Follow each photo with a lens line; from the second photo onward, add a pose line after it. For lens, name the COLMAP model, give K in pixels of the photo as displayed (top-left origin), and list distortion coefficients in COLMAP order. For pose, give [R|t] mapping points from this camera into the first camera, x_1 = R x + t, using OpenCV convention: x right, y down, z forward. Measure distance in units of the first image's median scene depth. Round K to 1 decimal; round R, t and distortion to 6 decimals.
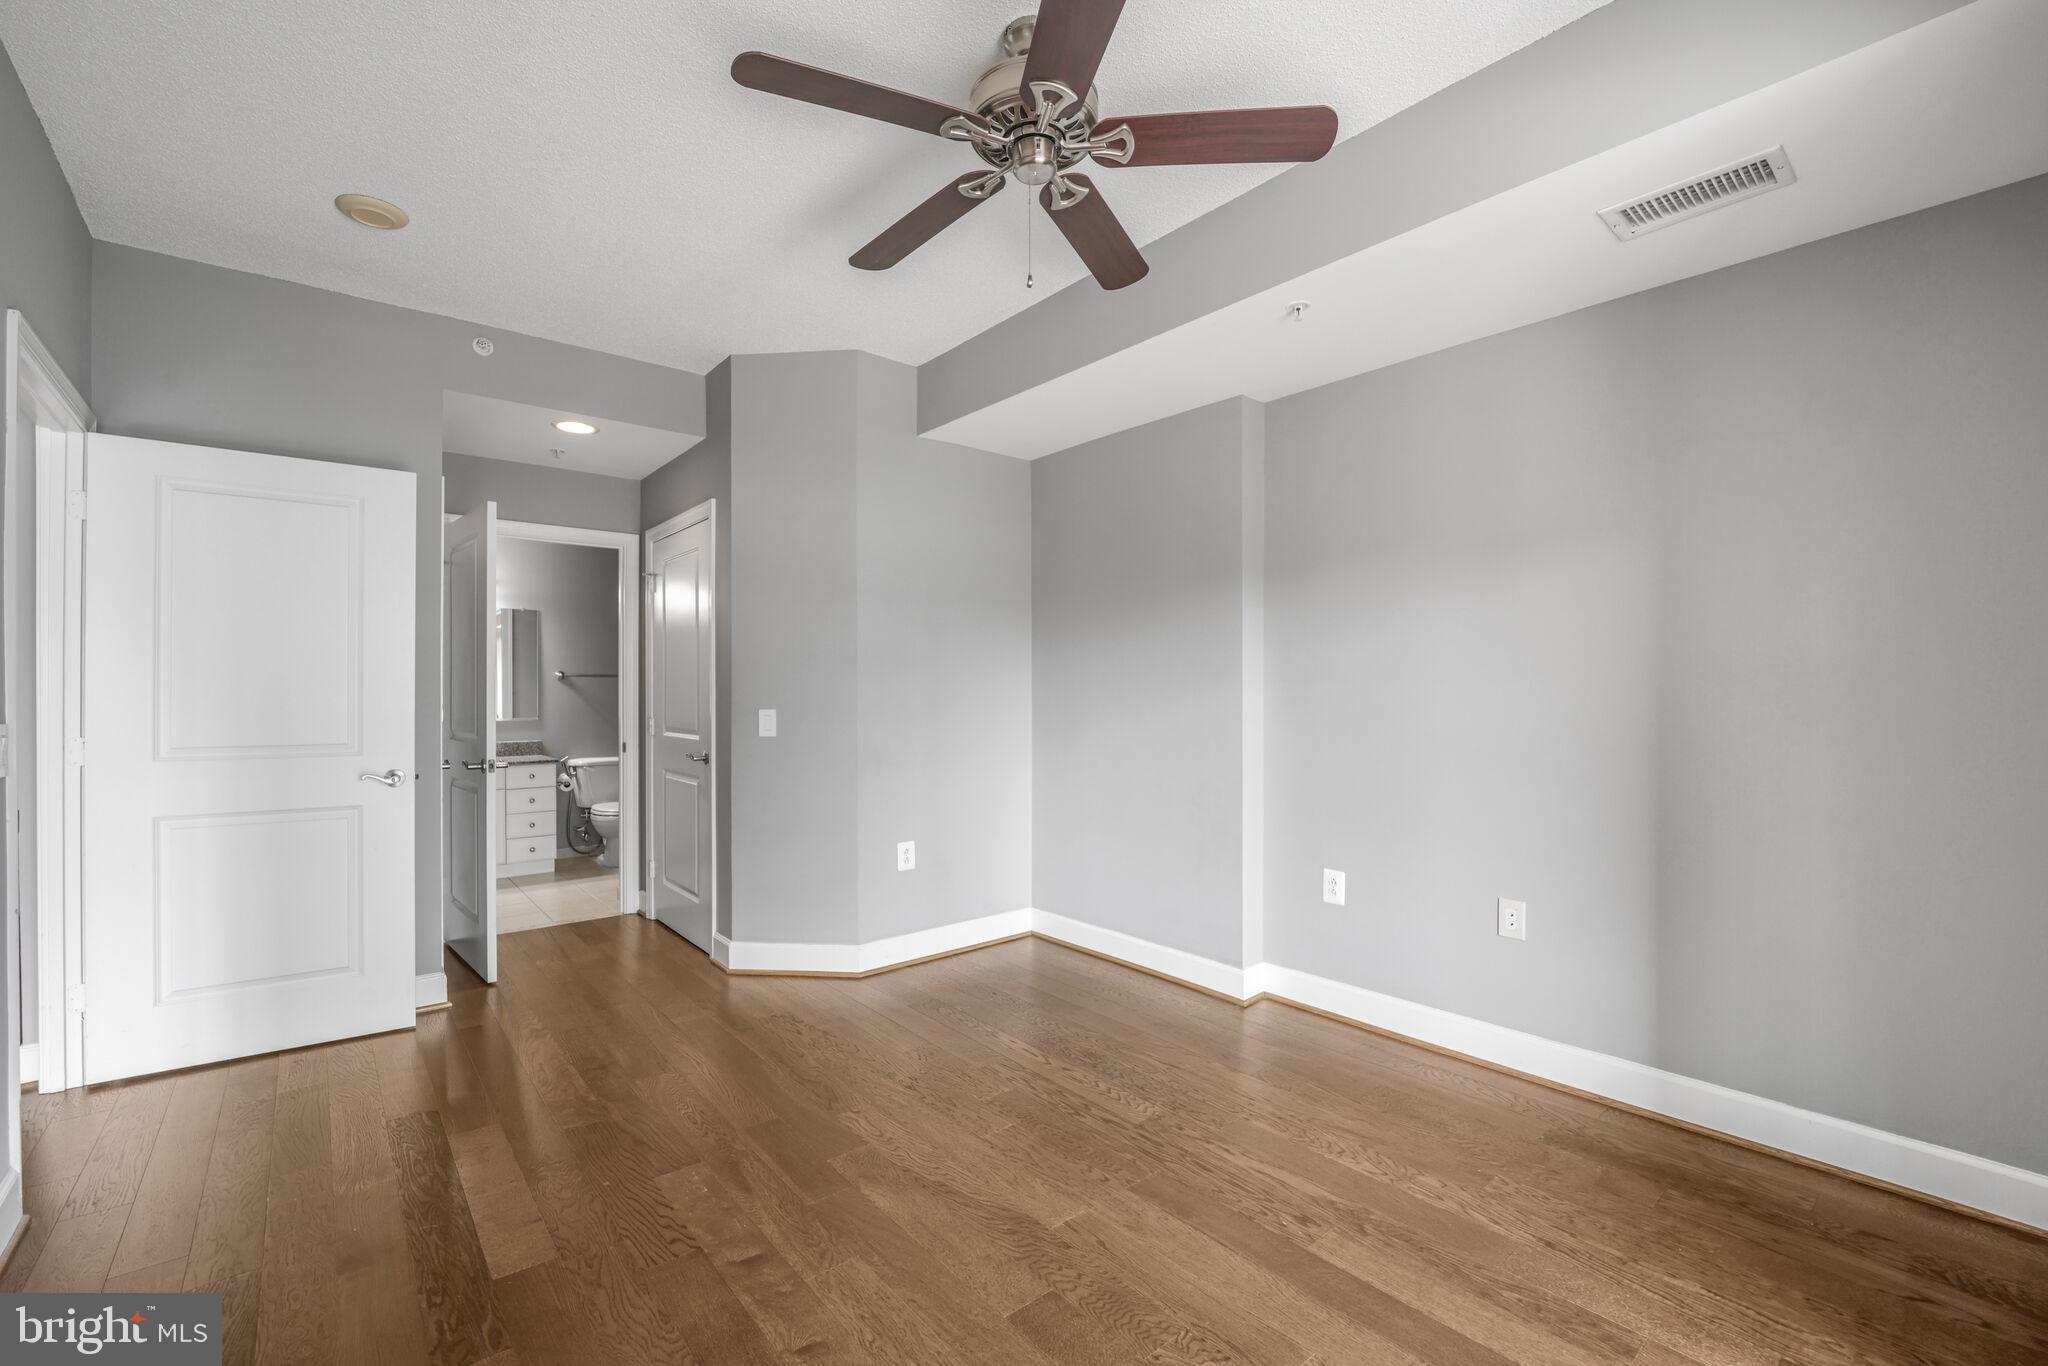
lens RADIAL K [[866.1, 0, 1035.0], [0, 866.1, 681.2], [0, 0, 1]] dist [-0.015294, -0.001922]
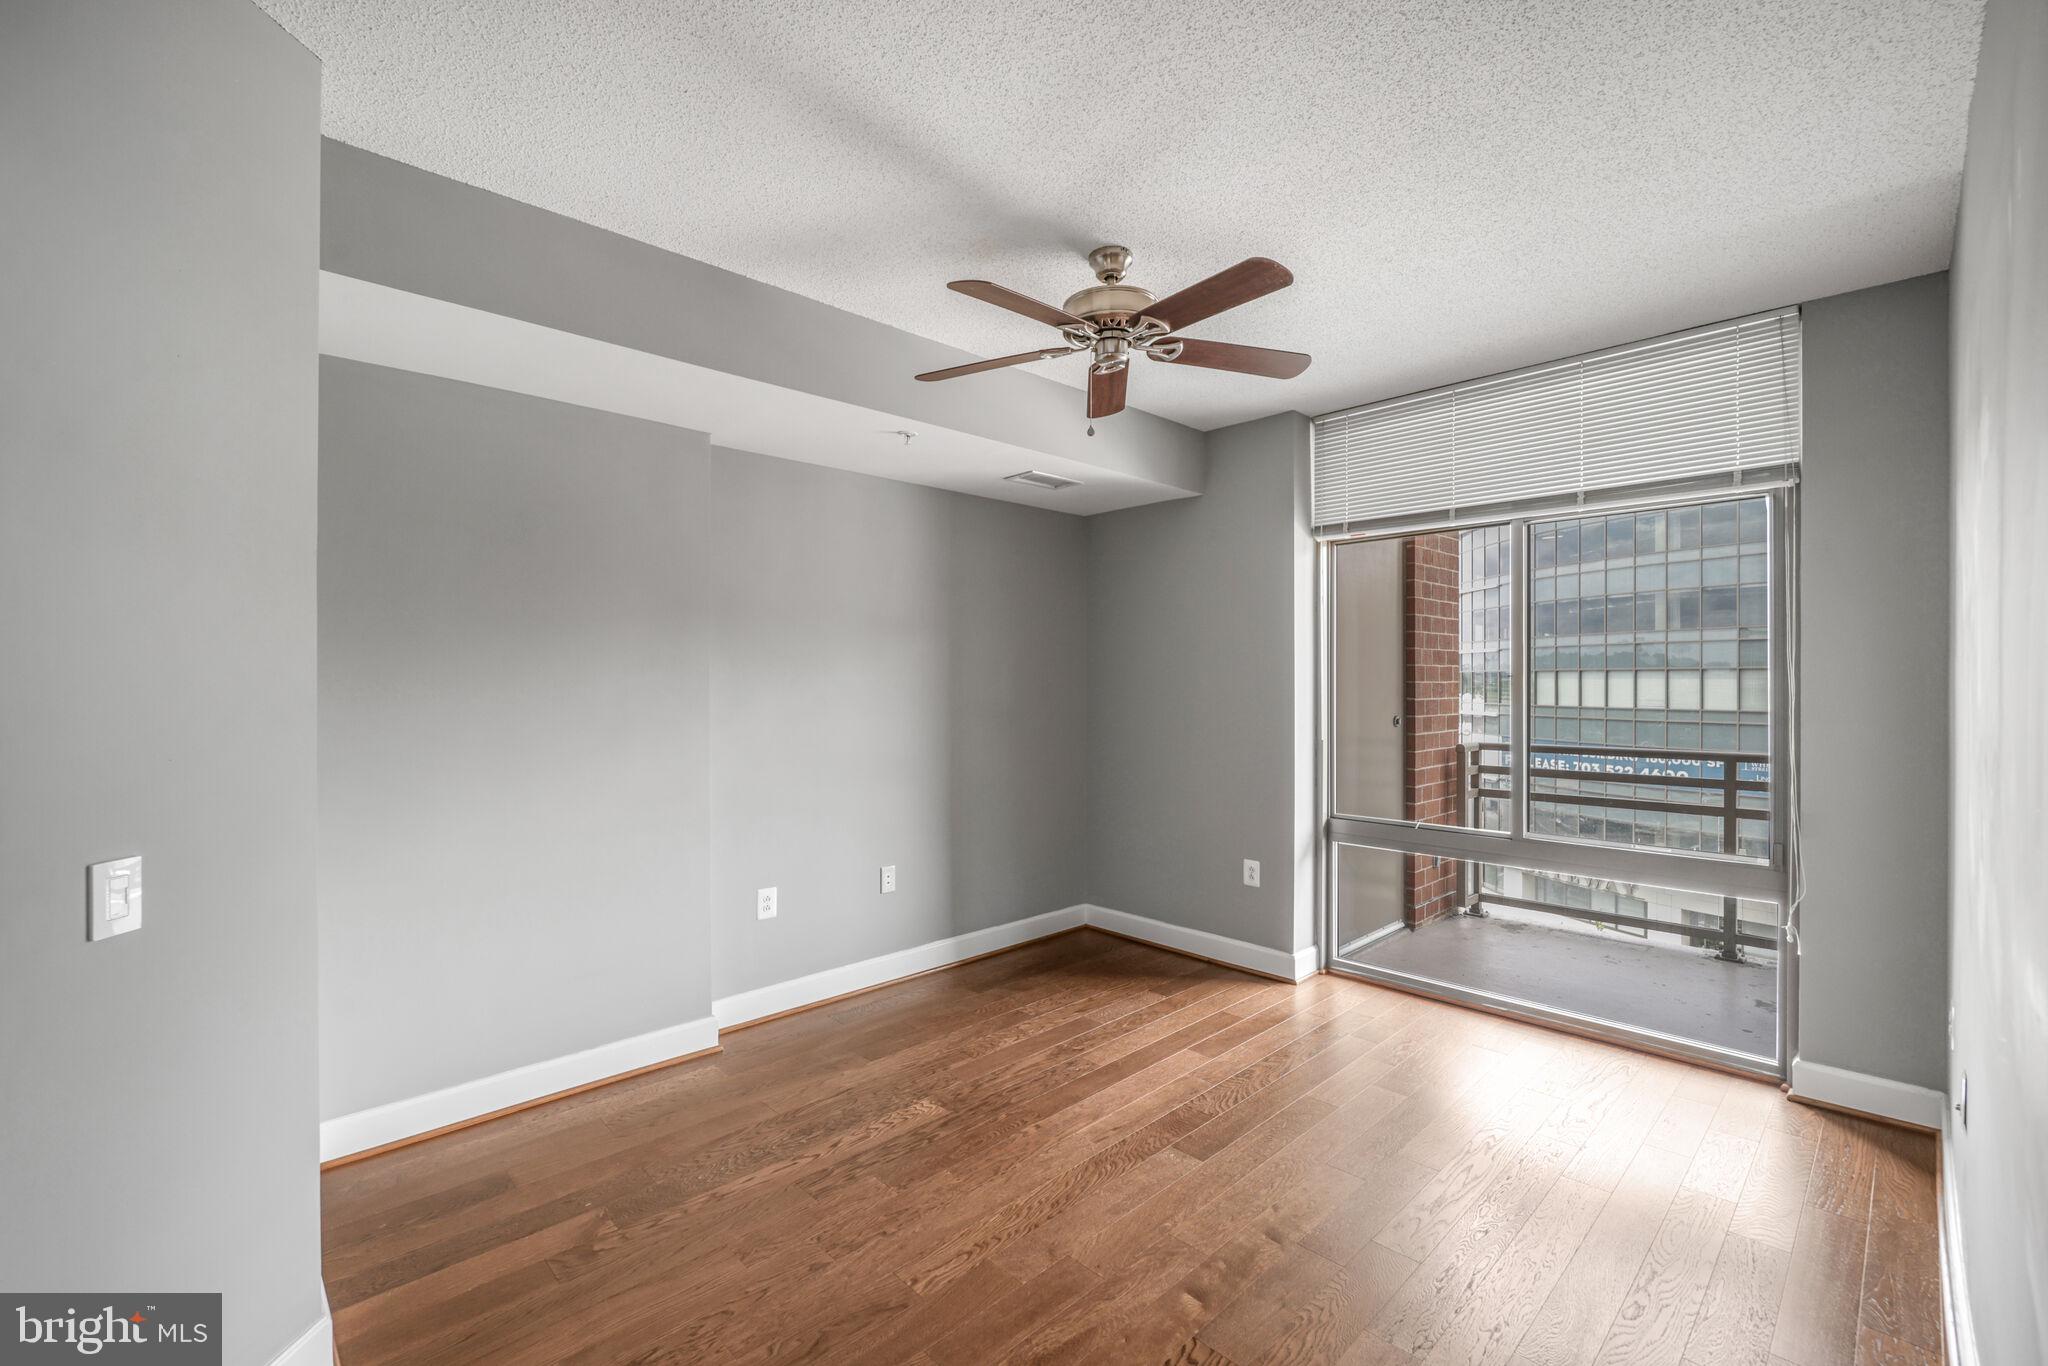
lens RADIAL K [[866.1, 0, 1016.8], [0, 866.1, 679.5], [0, 0, 1]] dist [-0.015294, -0.001922]
pose [[-0.062656, 0.004447, 0.998025, -0.995276], [-0.009705, 0.999940, -0.005064, -0.064957], [-0.997988, -0.010004, -0.062609, 0.928628]]
